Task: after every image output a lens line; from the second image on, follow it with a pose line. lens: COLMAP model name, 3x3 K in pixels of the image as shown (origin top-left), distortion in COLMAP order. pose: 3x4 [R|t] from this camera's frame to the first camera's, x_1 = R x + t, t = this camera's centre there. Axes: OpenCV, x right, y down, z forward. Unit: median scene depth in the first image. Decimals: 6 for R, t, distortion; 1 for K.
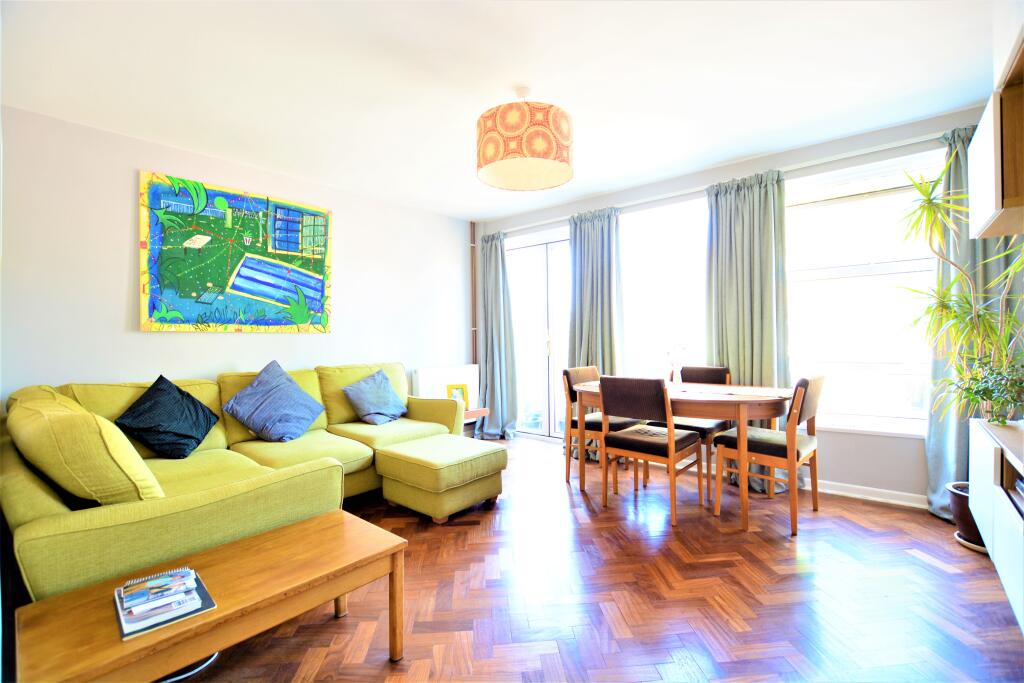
lens RADIAL K [[447.6, 0, 512.8], [0, 447.6, 340.4], [0, 0, 1]] dist [-0.004740, -0.000378]
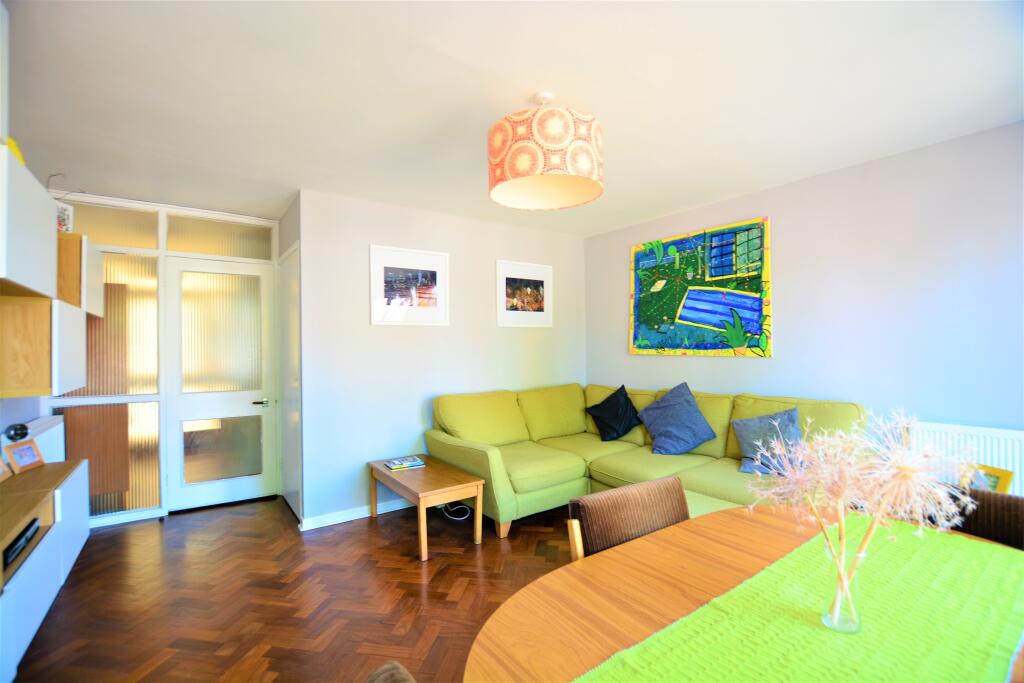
lens RADIAL K [[447.6, 0, 512.3], [0, 447.6, 344.6], [0, 0, 1]] dist [-0.004740, -0.000378]
pose [[-0.200315, 0.013489, -0.979639, 0.617189], [0.007546, 0.999897, 0.012225, -0.063698], [0.979703, -0.004944, -0.200396, 0.777764]]
